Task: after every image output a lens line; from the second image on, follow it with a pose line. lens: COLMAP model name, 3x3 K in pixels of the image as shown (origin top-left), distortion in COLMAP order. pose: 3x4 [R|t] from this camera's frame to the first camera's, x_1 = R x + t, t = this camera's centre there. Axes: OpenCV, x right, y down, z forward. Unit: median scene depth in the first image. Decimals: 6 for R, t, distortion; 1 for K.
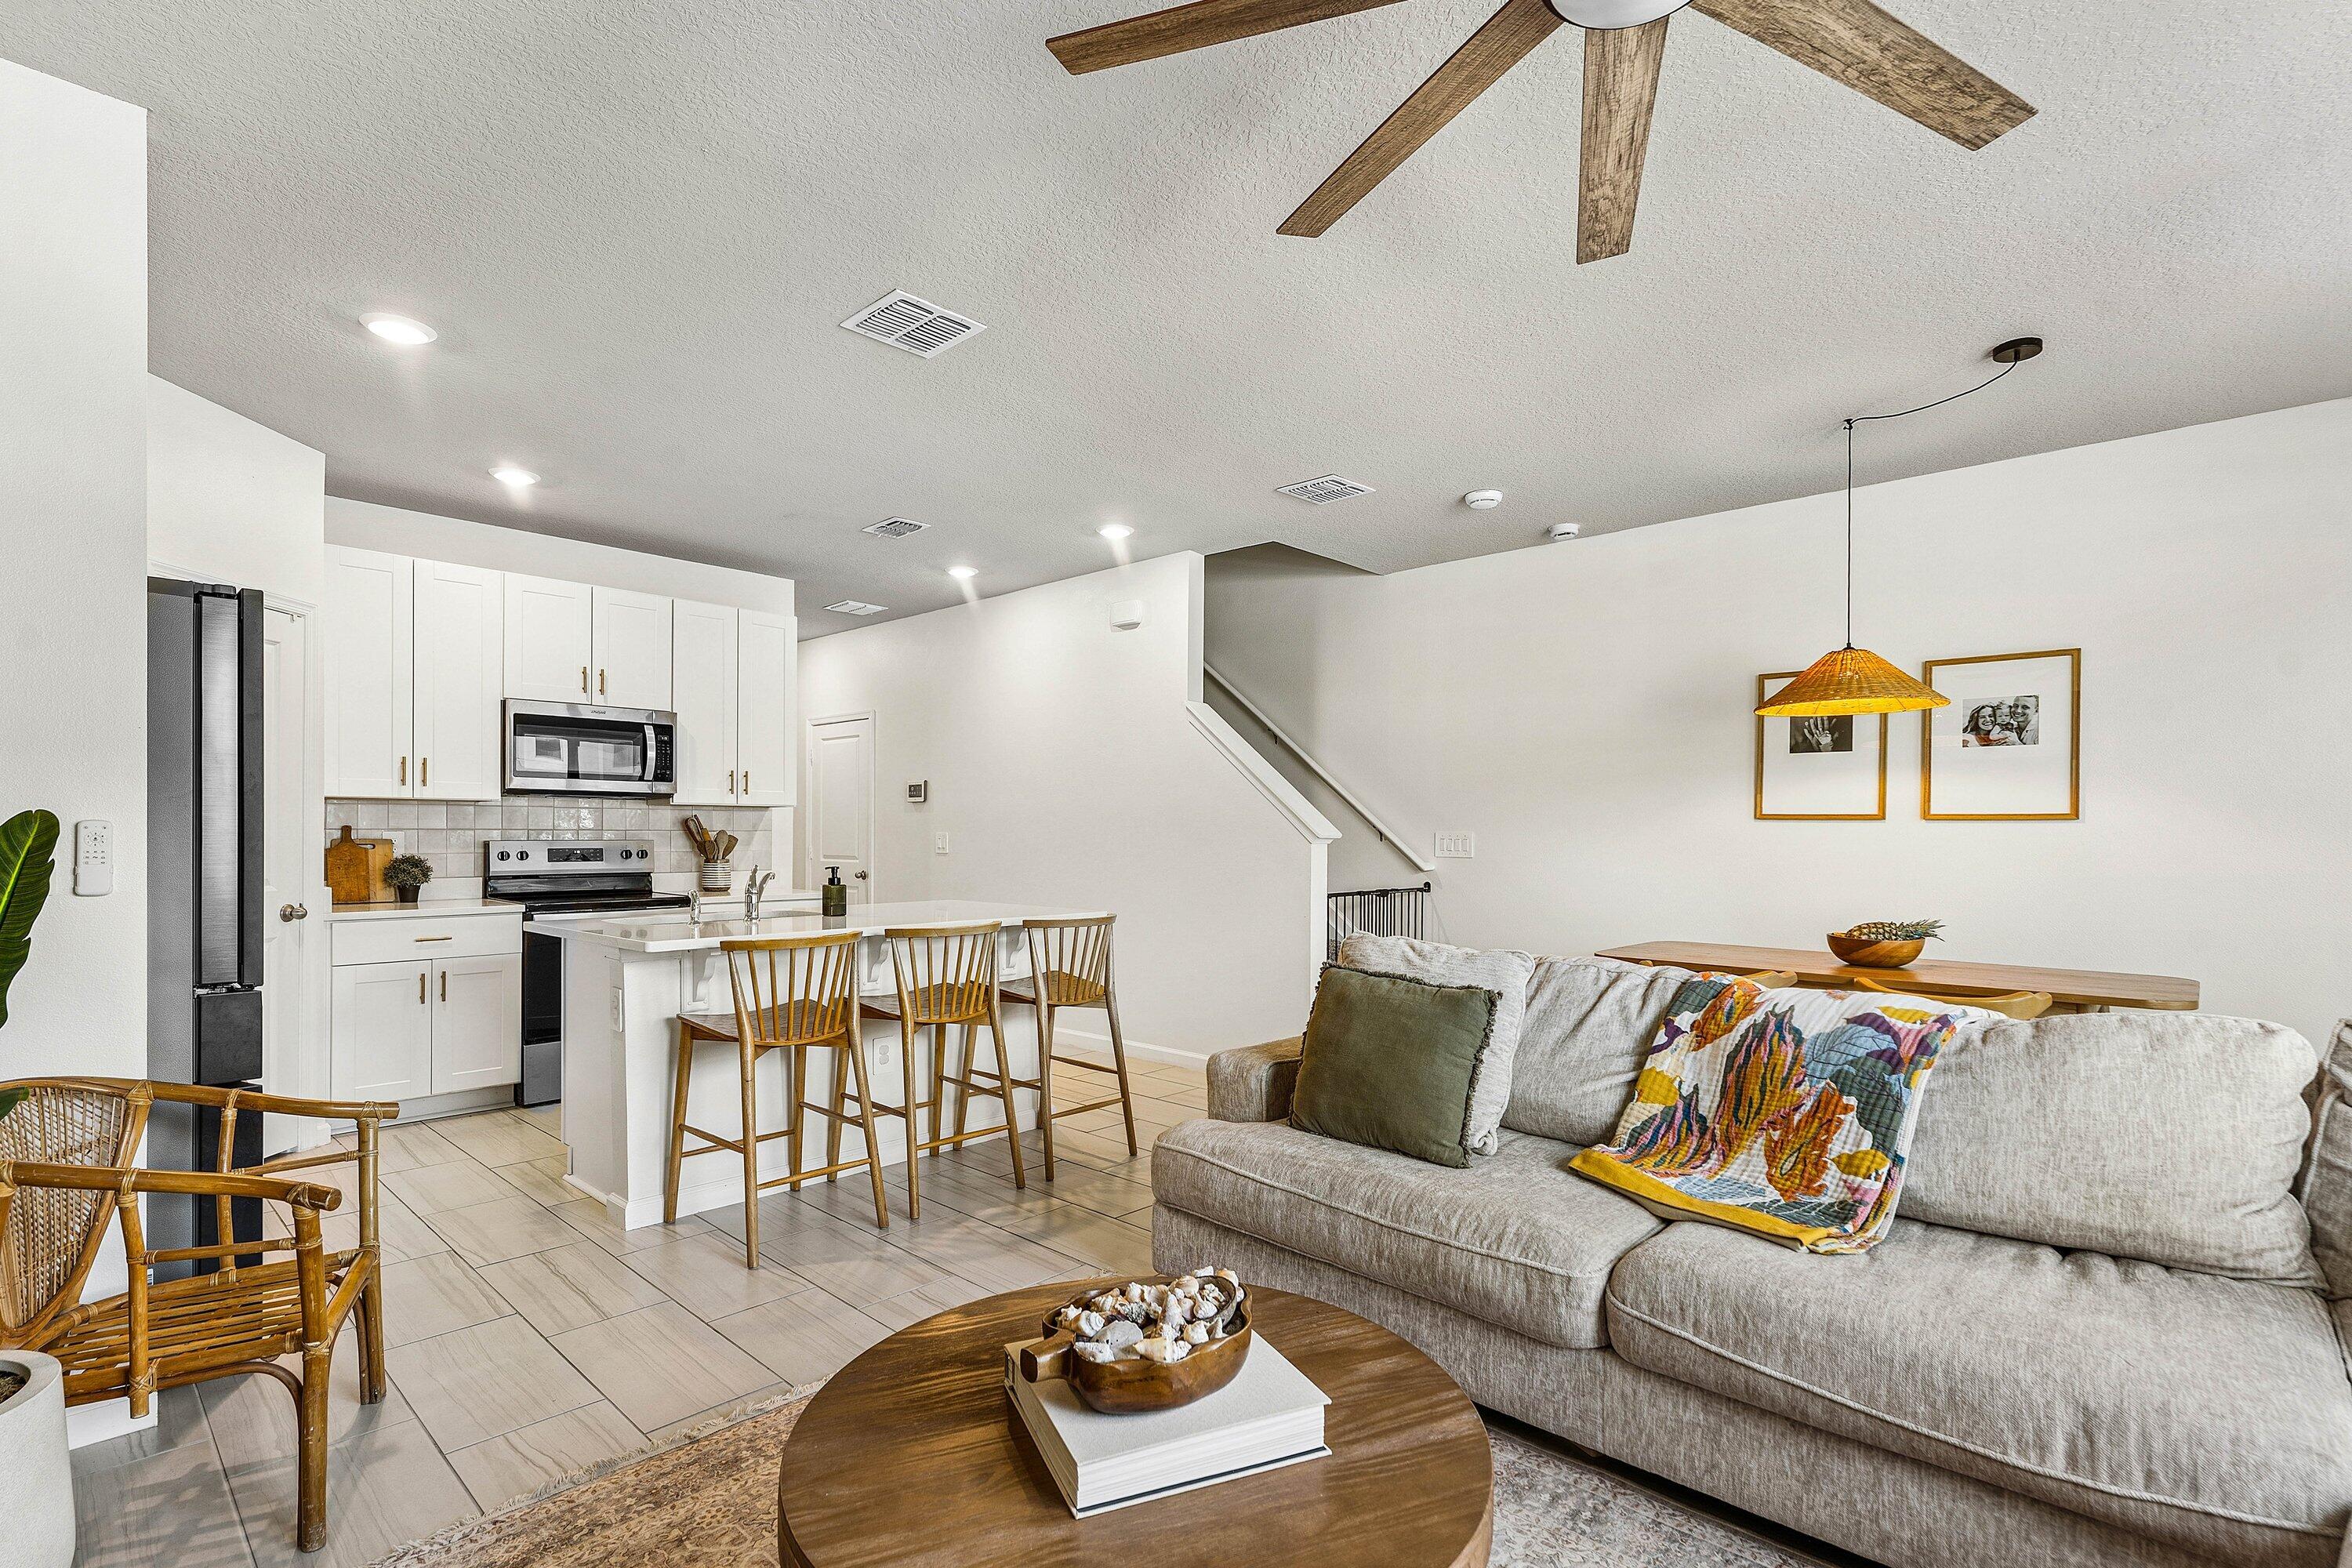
lens RADIAL K [[1102.2, 0, 1207.3], [0, 1102.2, 828.4], [0, 0, 1]] dist [-0.002234, 0.001587]
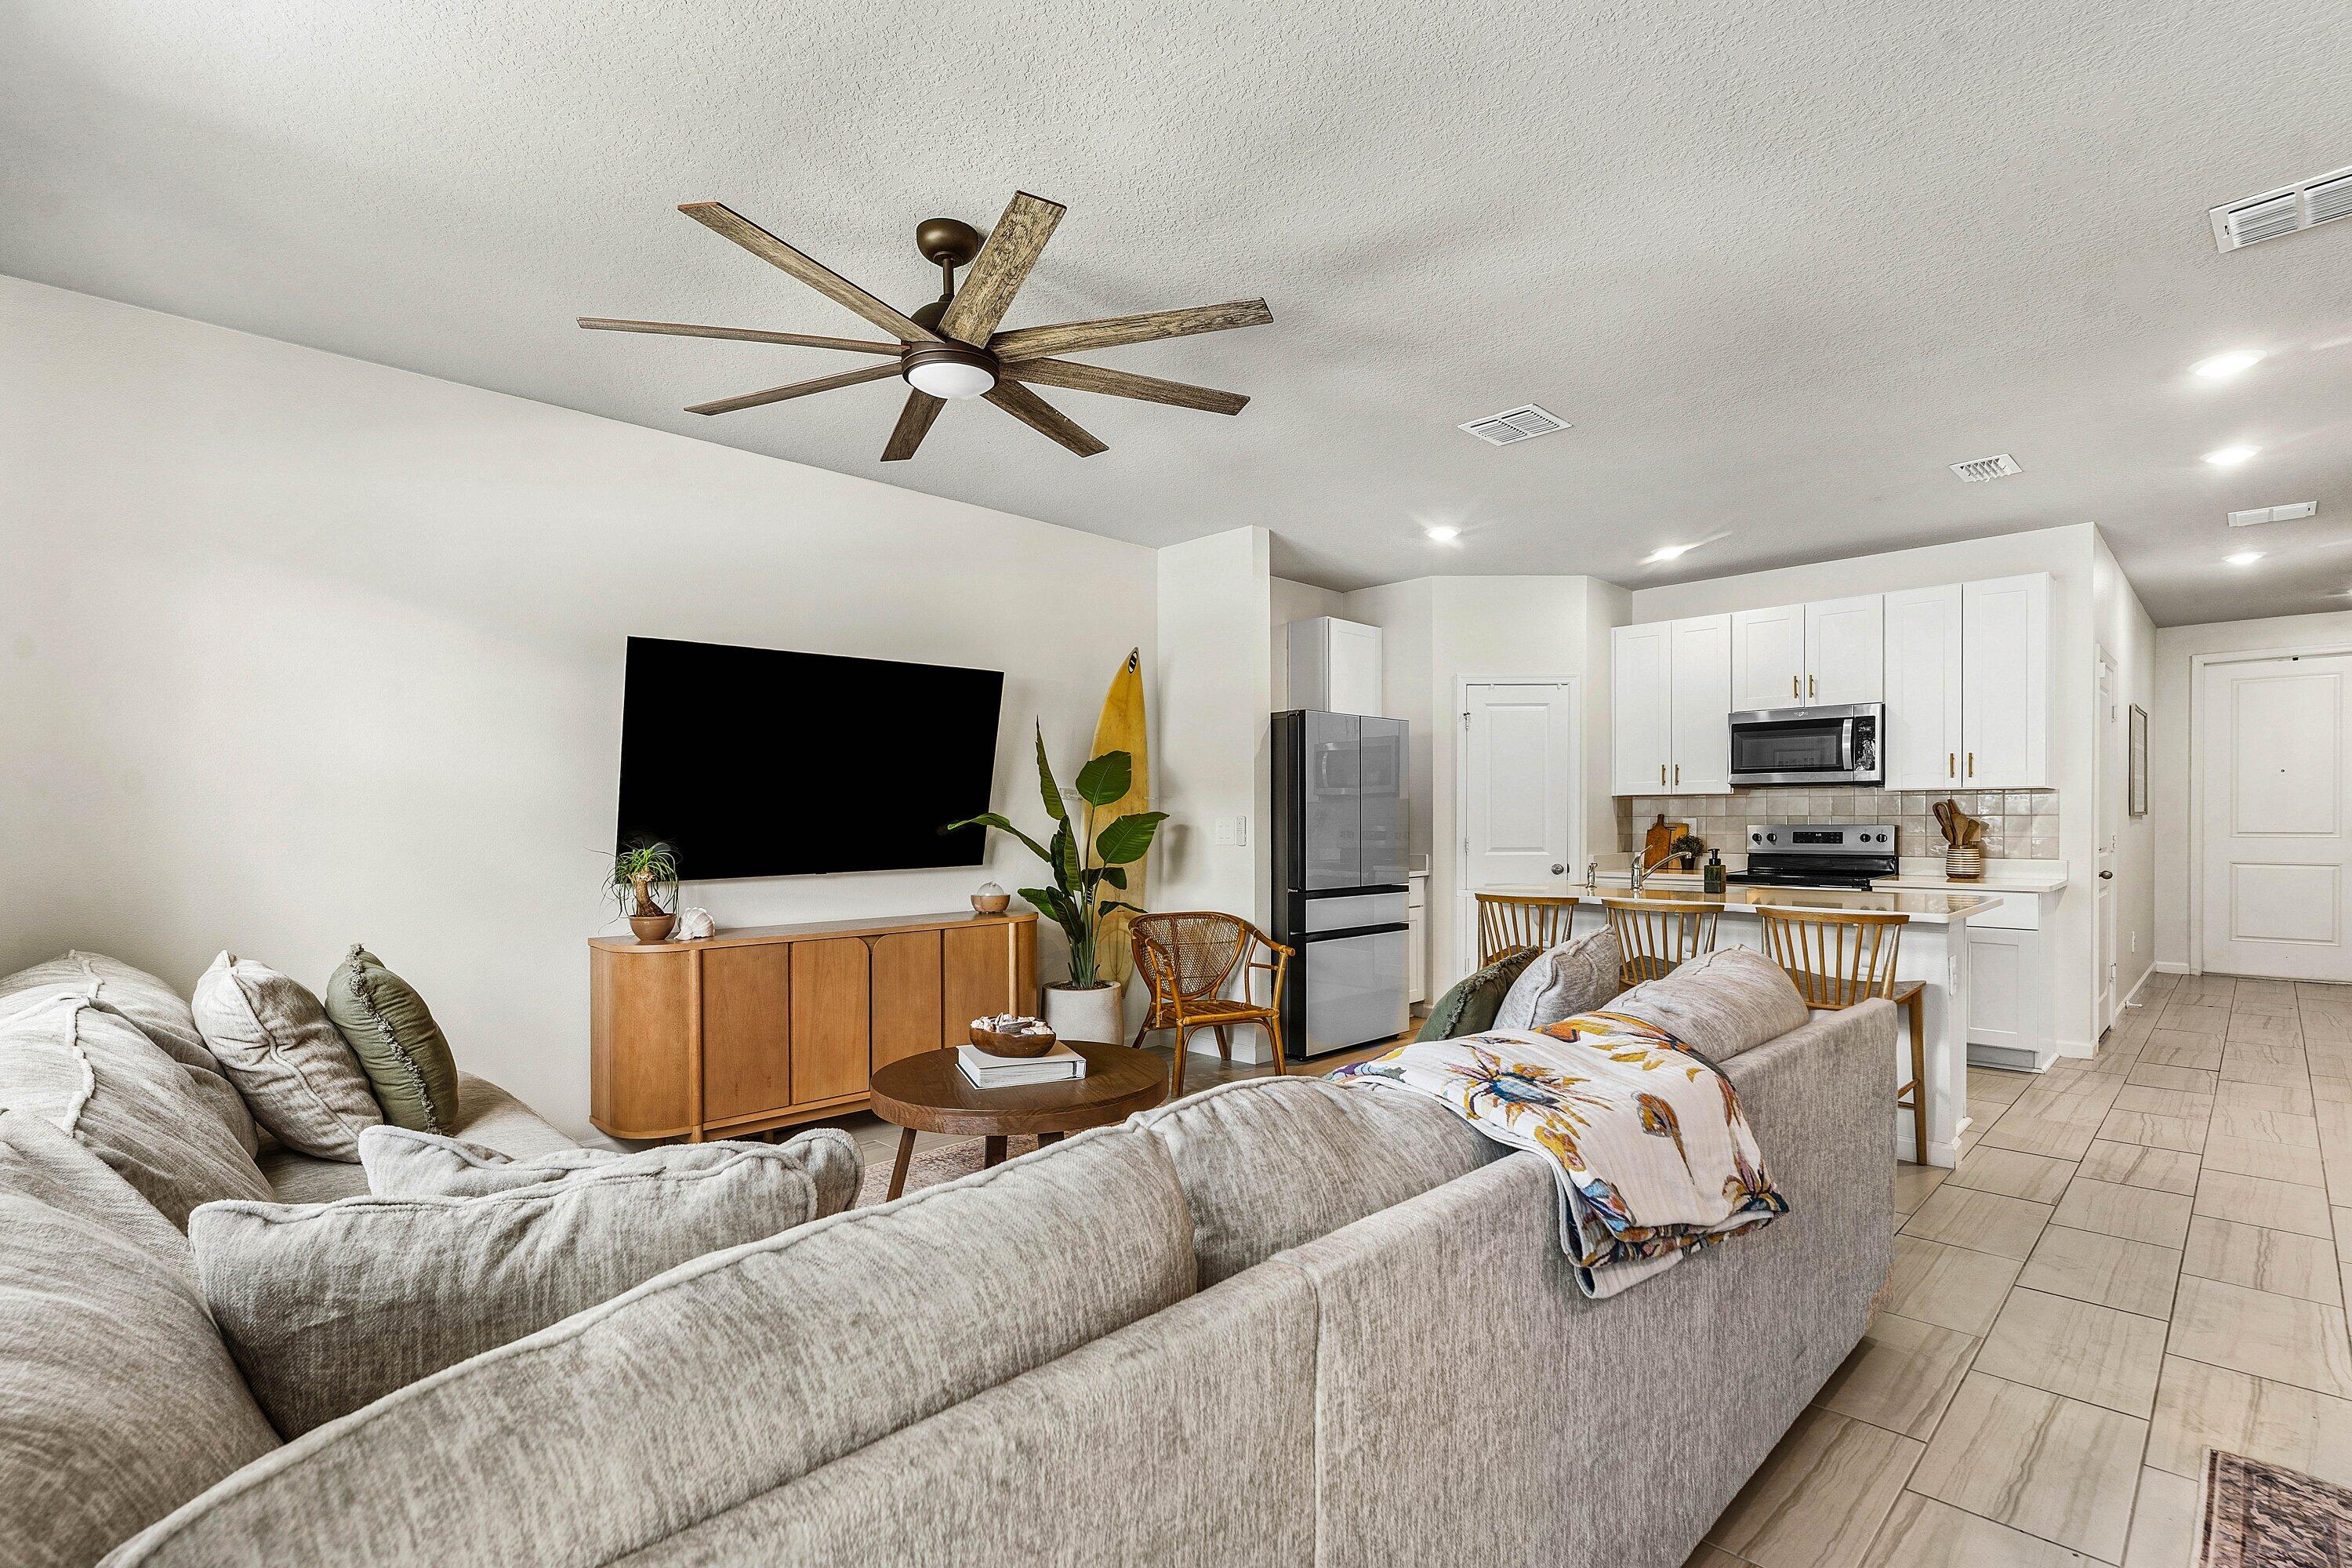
lens RADIAL K [[1102.2, 0, 1179.0], [0, 1102.2, 823.8], [0, 0, 1]] dist [-0.002234, 0.001587]
pose [[-0.029703, 0.001338, -0.999558, 0.635349], [0.006767, 0.999976, 0.001138, 0.004015], [0.999536, -0.006731, -0.029711, 0.396868]]
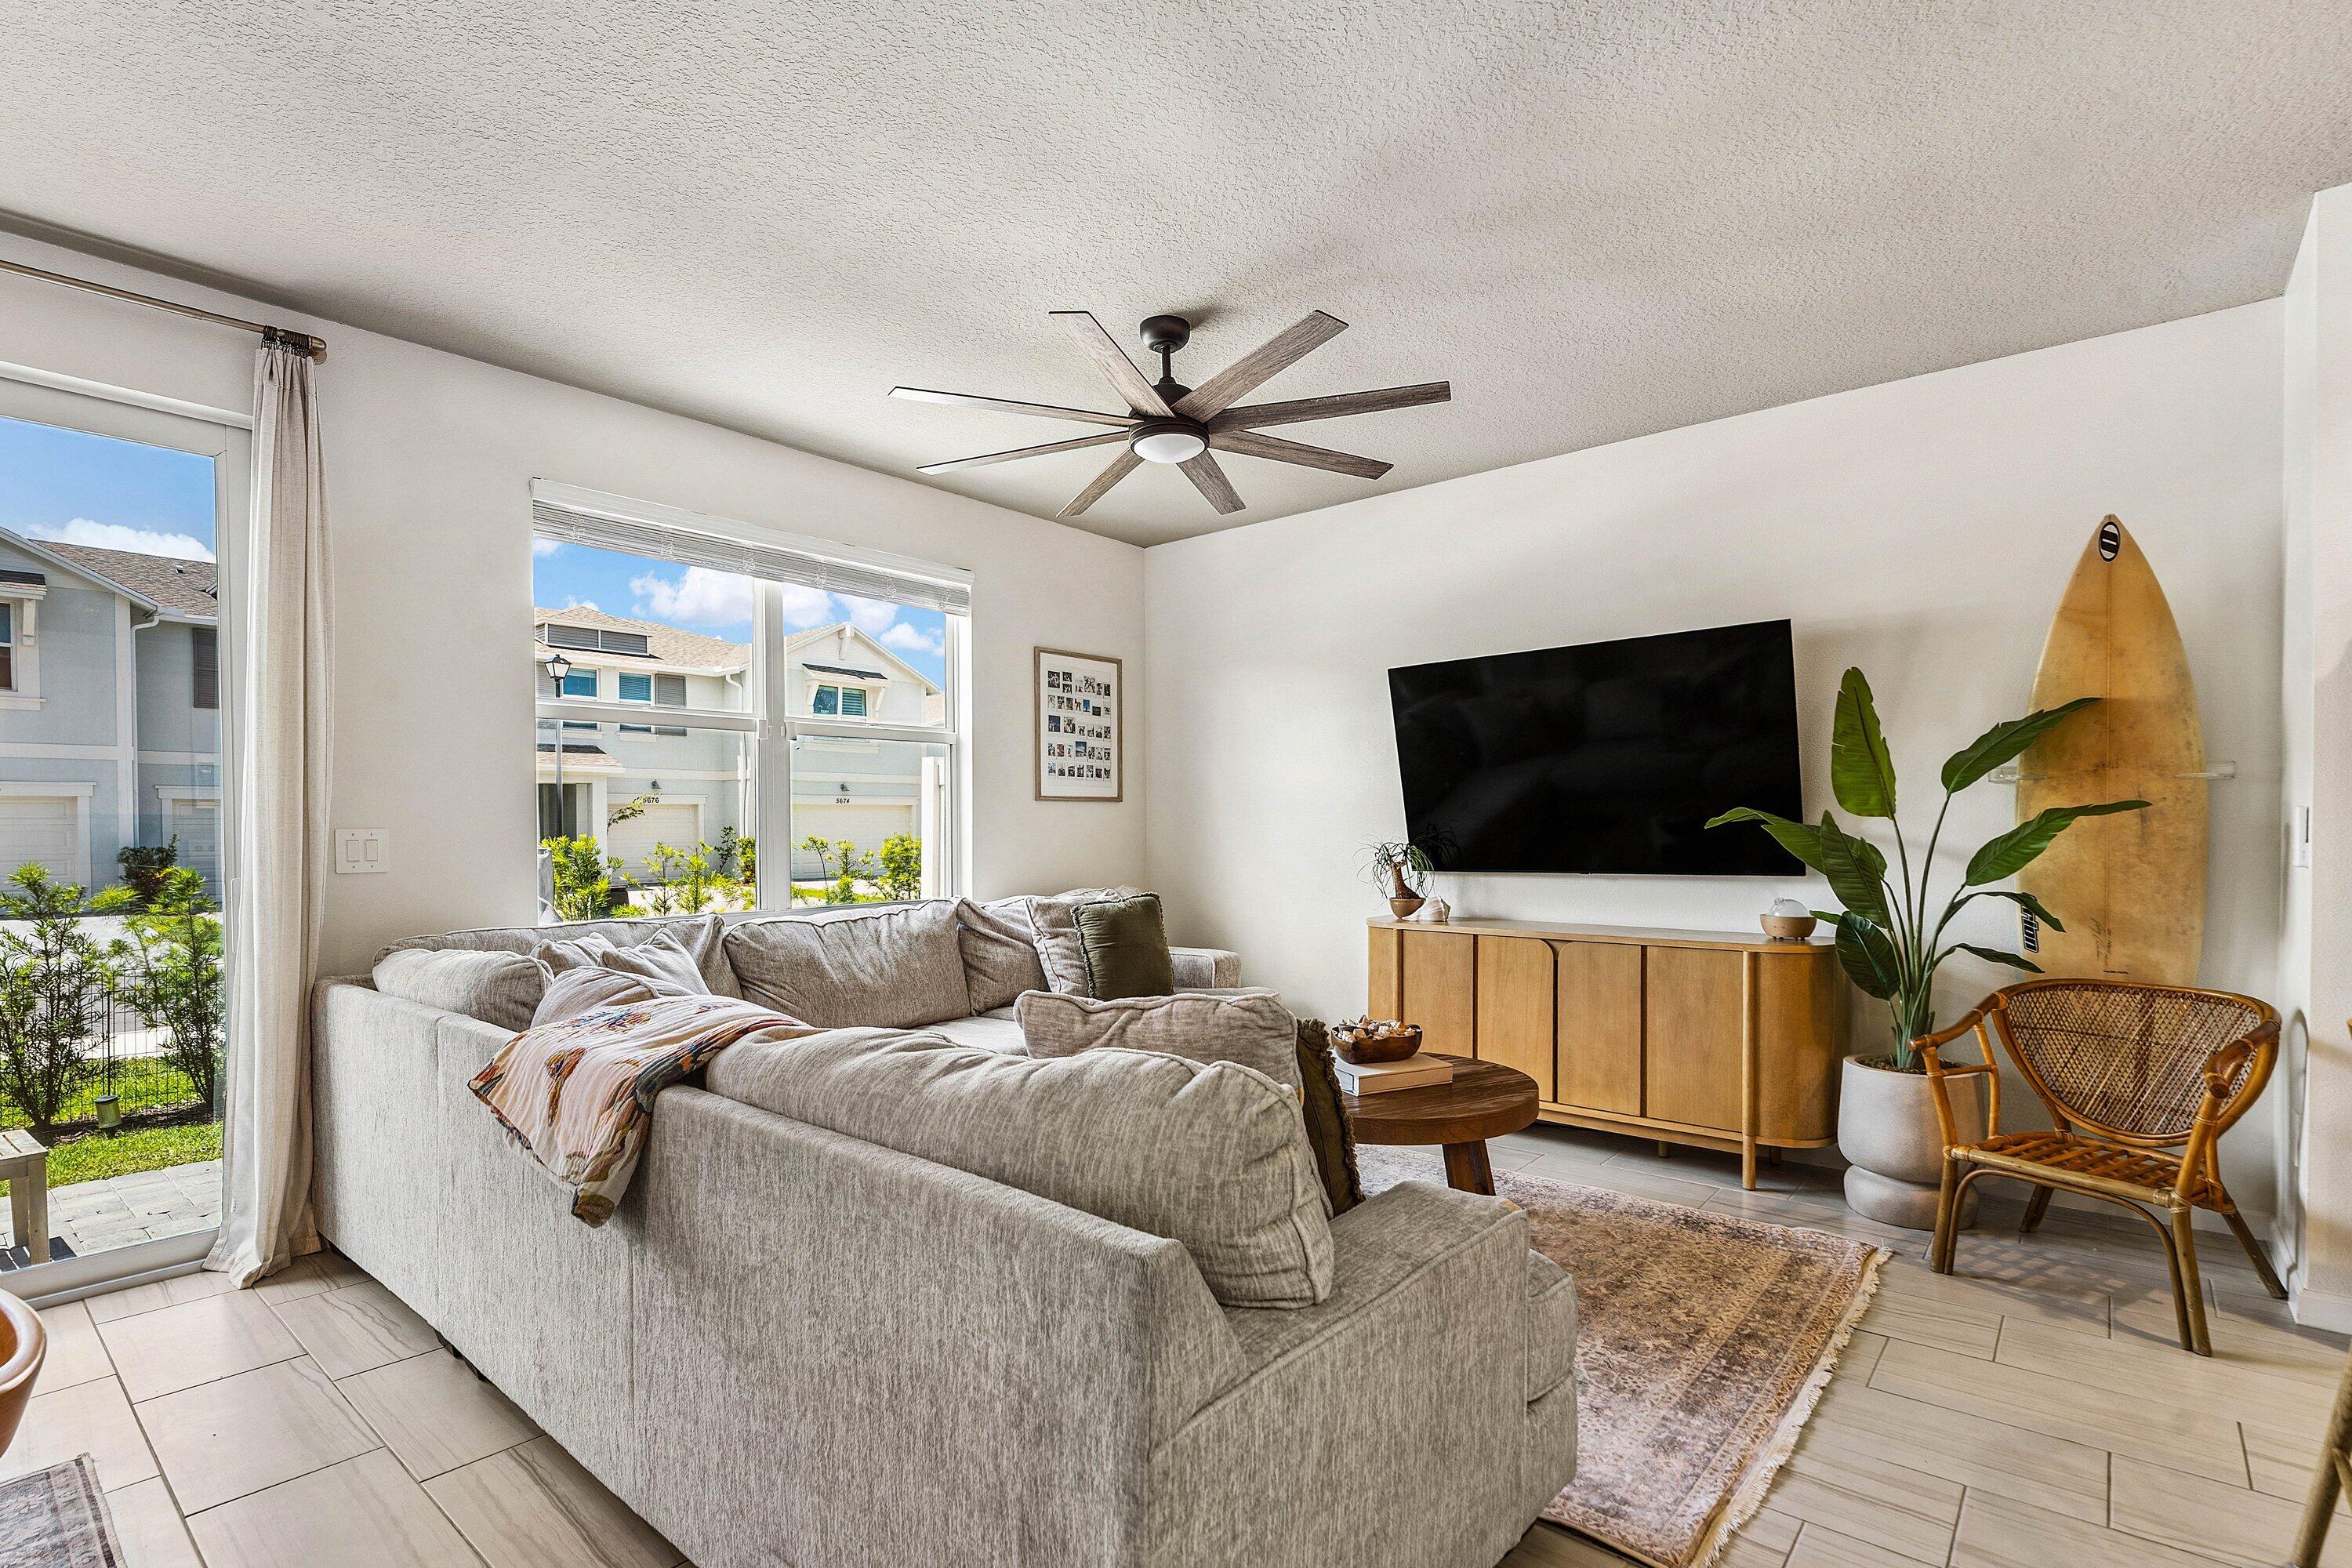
lens RADIAL K [[1102.2, 0, 1166.4], [0, 1102.2, 835.2], [0, 0, 1]] dist [-0.002234, 0.001587]
pose [[-0.998549, 0.000336, -0.053849, 0.112362], [0.000135, 0.999993, 0.003747, 0.010422], [0.053850, 0.003734, -0.998542, 0.923443]]
